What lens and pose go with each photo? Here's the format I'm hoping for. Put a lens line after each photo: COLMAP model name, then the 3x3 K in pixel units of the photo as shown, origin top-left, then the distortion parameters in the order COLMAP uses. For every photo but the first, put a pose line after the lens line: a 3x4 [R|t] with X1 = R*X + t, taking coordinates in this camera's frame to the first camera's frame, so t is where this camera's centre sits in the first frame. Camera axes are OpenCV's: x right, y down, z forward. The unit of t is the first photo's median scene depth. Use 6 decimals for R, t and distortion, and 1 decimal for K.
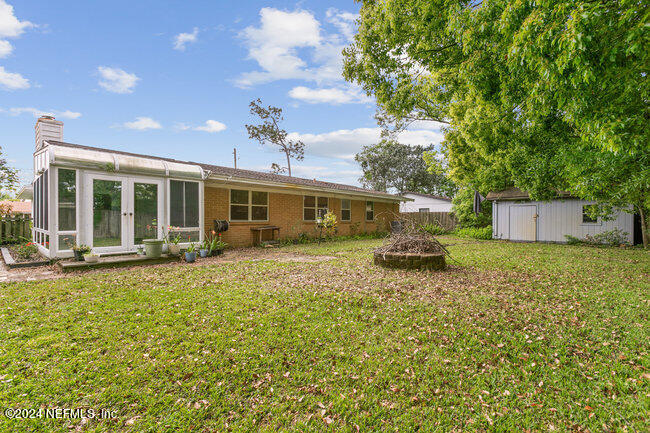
lens RADIAL K [[294.8, 0, 324.8], [0, 294.8, 217.9], [0, 0, 1]] dist [-0.014770, 0.001484]
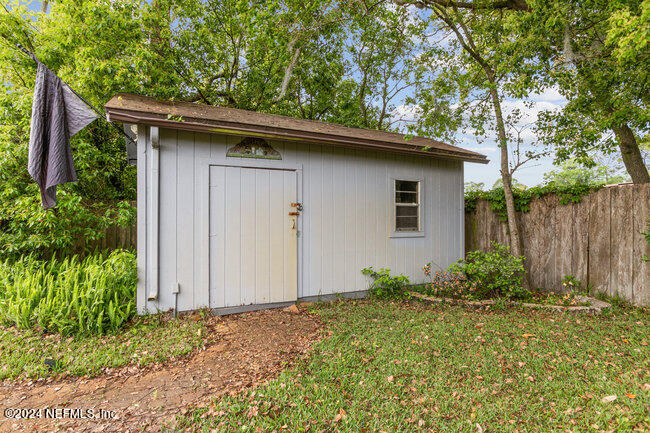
lens RADIAL K [[339.5, 0, 324.7], [0, 339.5, 218.6], [0, 0, 1]] dist [0.000784, 0.000057]
pose [[0.406477, 0.006752, 0.913636, 0.452200], [0.002292, 0.999962, -0.008410, 0.005371], [-0.913658, 0.005513, 0.406446, 0.868206]]
